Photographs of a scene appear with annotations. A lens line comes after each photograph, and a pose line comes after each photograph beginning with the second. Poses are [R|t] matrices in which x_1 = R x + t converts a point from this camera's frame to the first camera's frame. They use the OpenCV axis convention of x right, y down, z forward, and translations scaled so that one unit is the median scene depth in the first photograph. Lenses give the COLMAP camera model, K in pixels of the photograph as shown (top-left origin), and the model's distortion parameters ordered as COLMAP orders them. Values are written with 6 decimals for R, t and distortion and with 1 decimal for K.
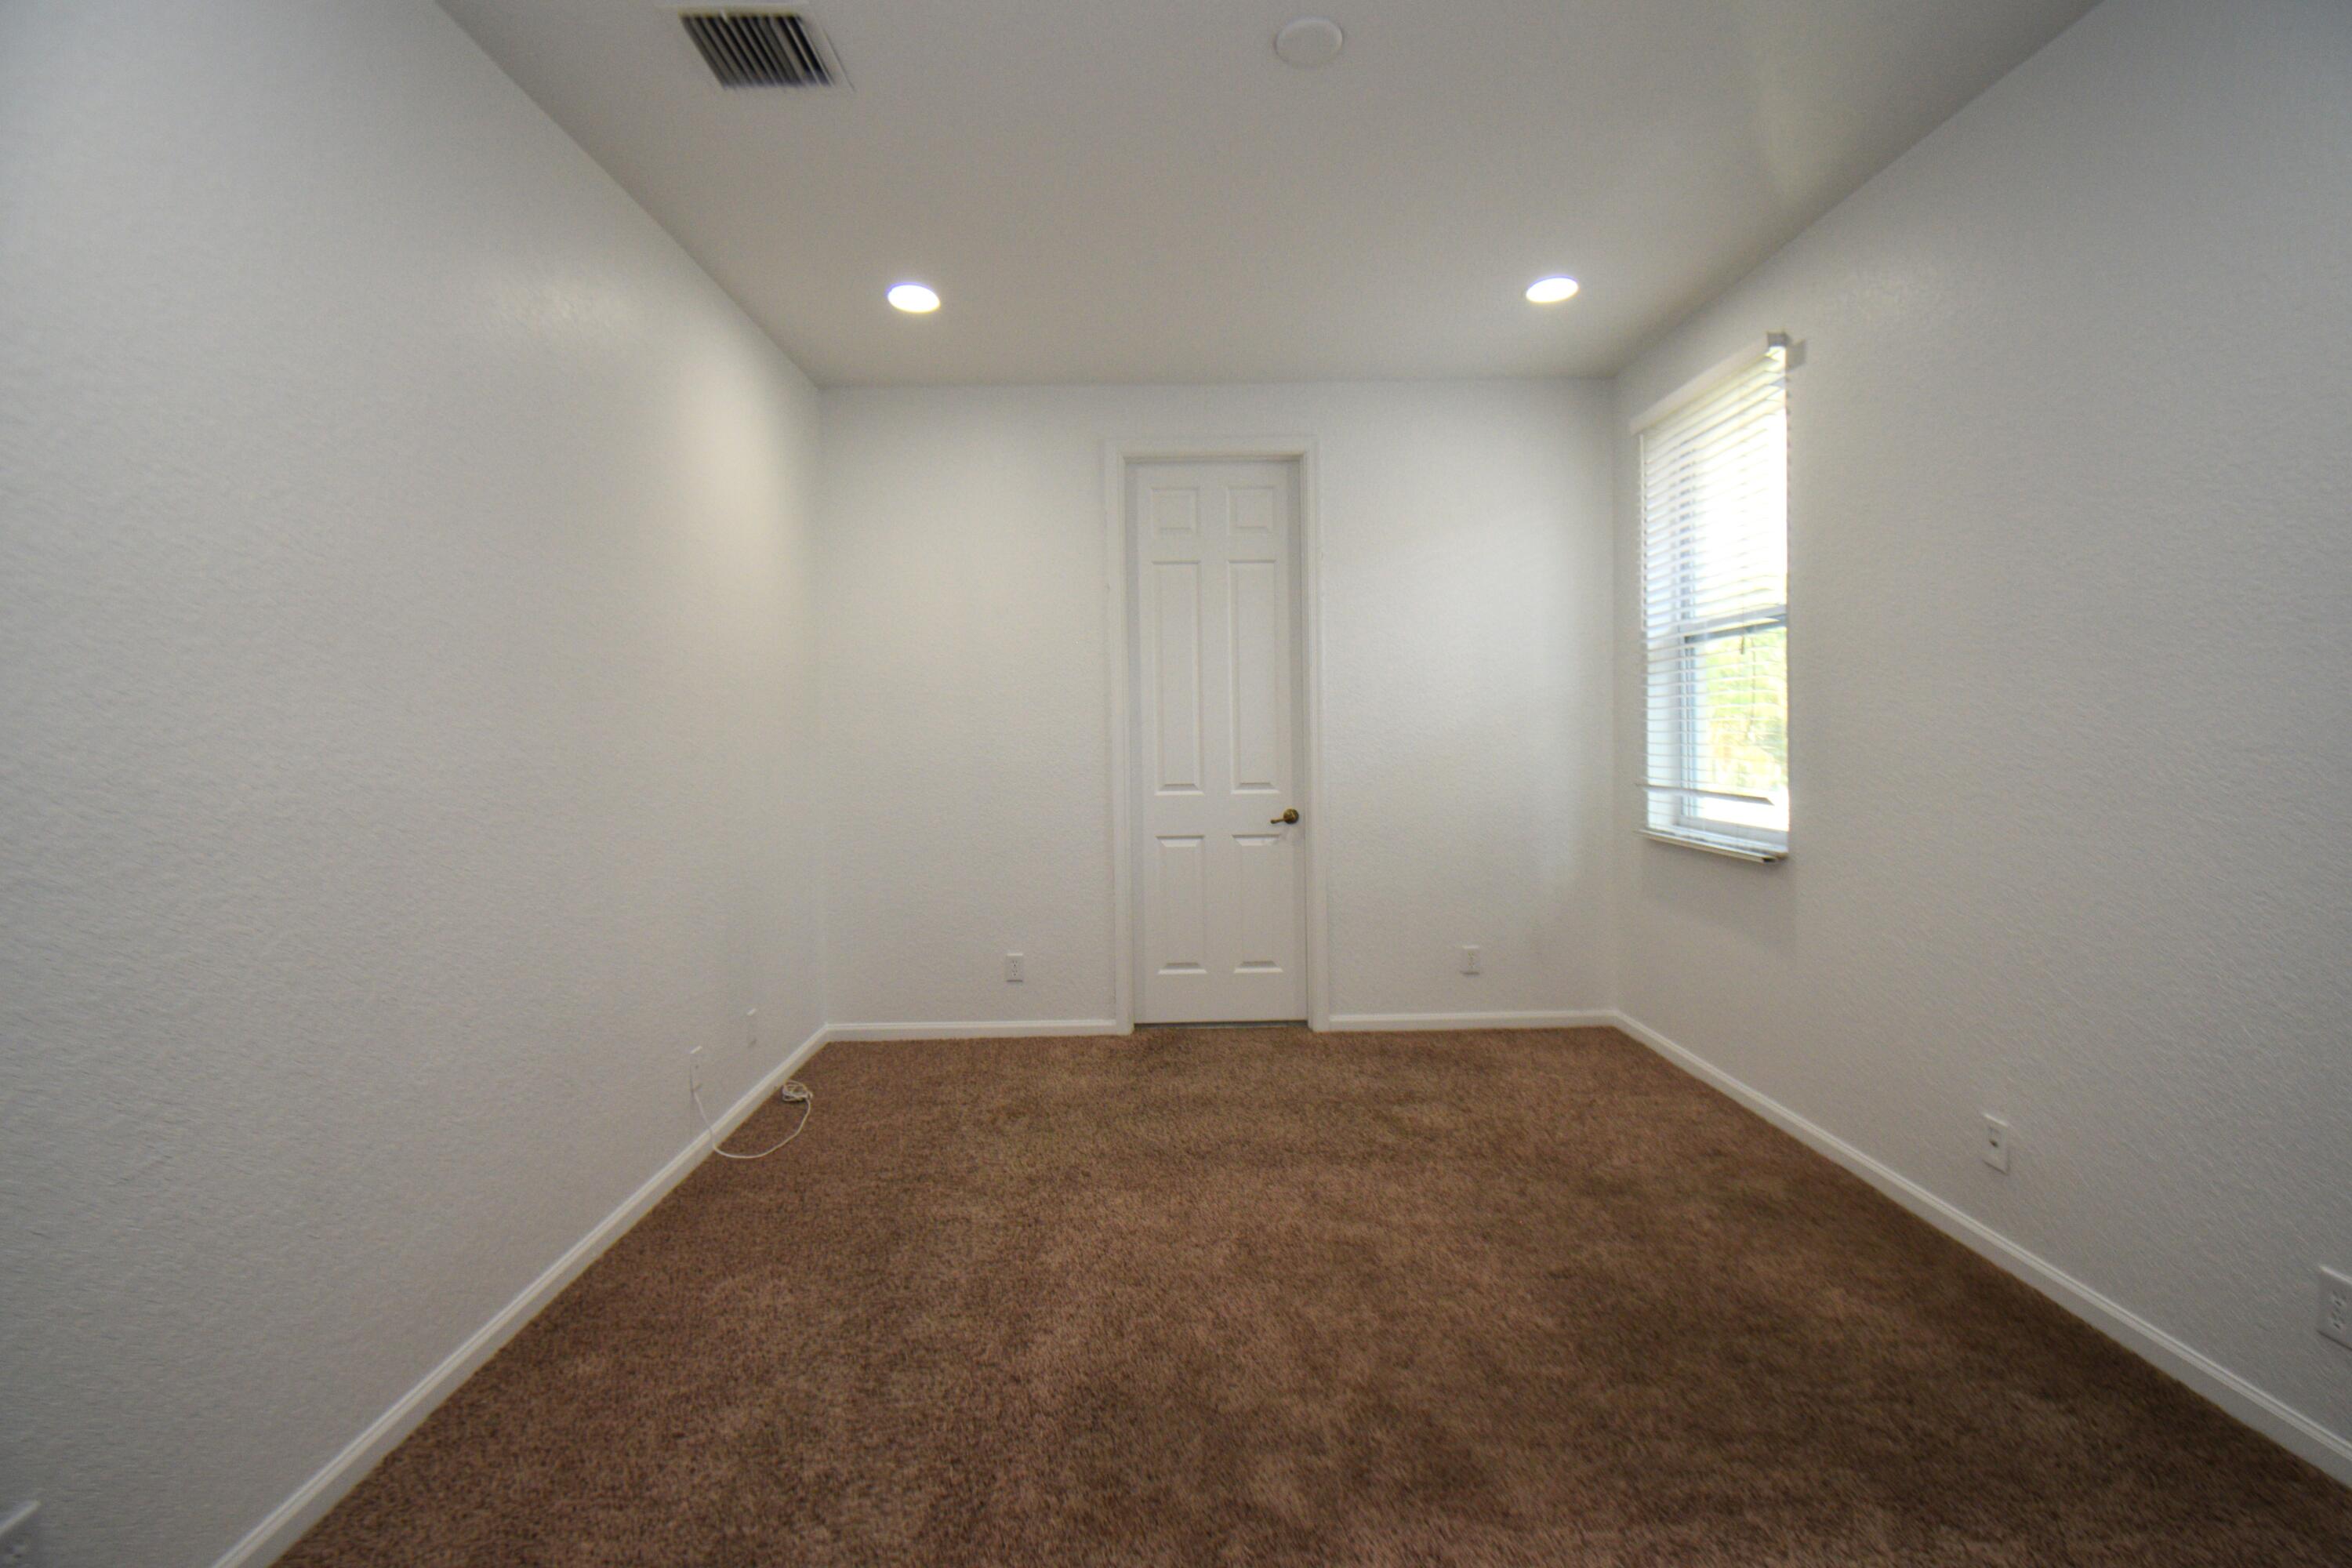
lens RADIAL K [[1038.5, 0, 1143.6], [0, 1038.5, 744.0], [0, 0, 1]] dist [0.026616, -0.027678]
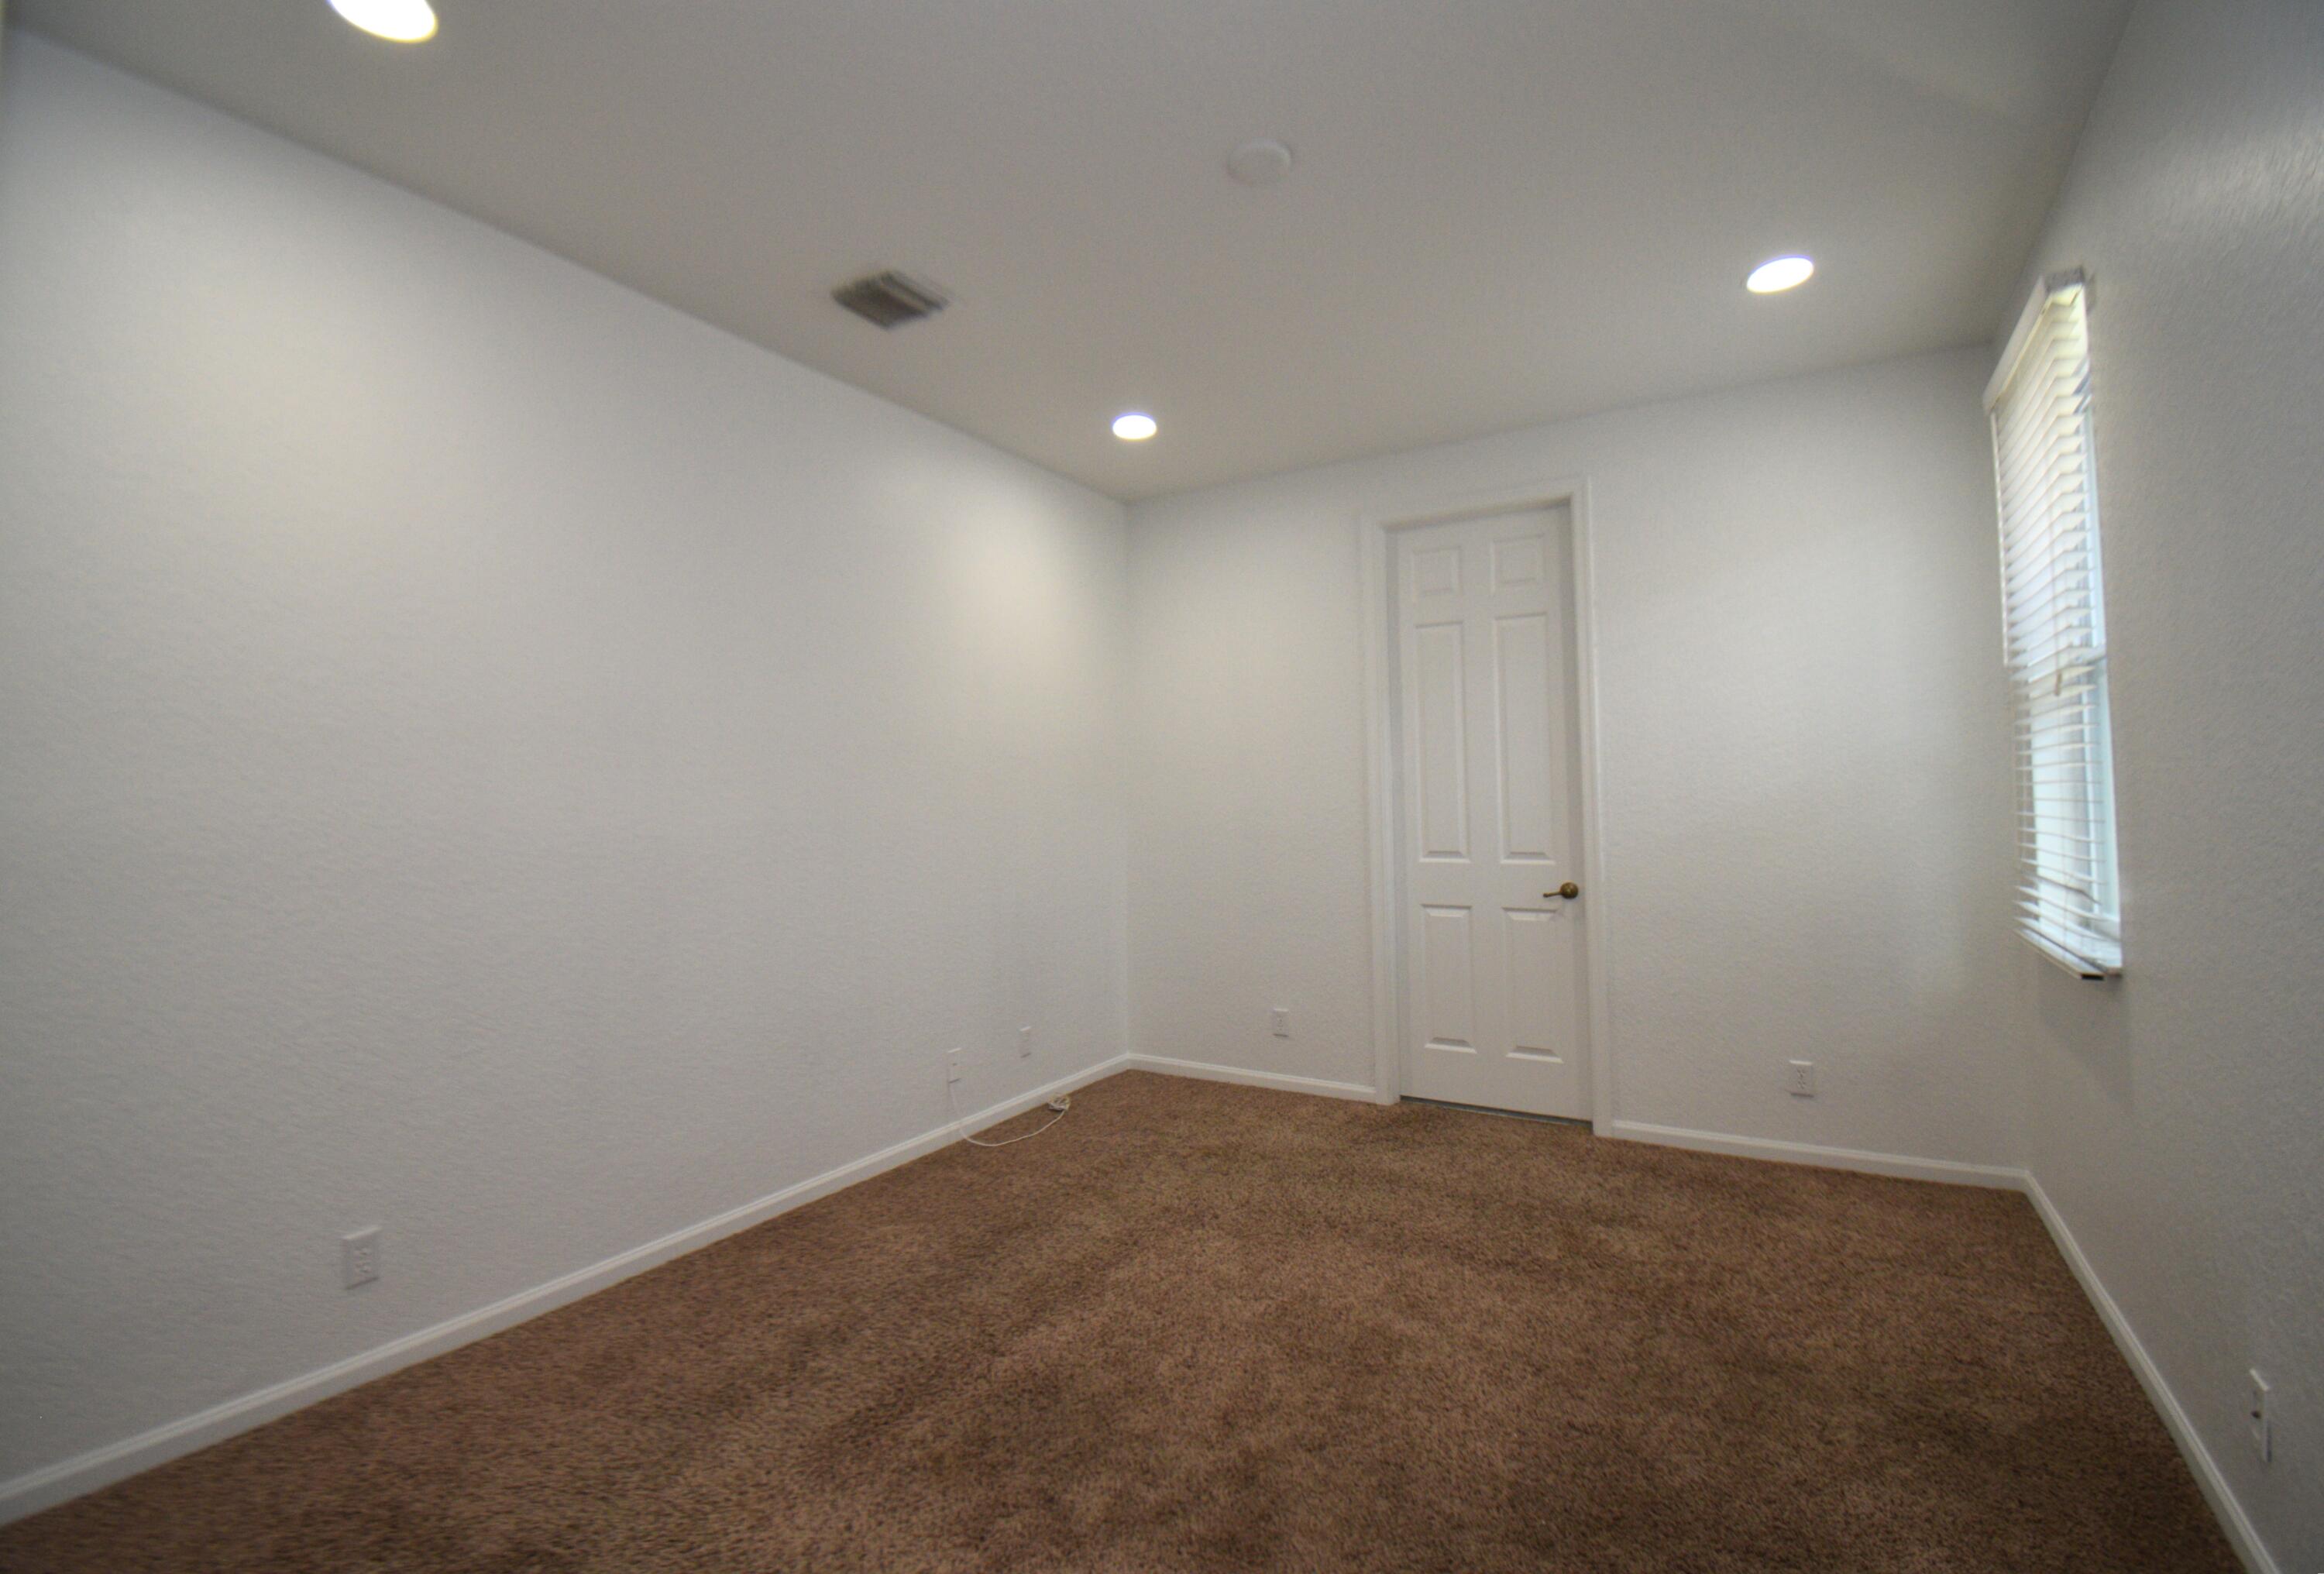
lens RADIAL K [[1039.7, 0, 1154.8], [0, 1039.7, 752.2], [0, 0, 1]] dist [0.016764, -0.023138]
pose [[0.852342, -0.019721, -0.522613, 0.378376], [-0.006803, 0.998786, -0.048785, -0.005183], [0.522941, 0.045137, 0.851173, 0.036944]]
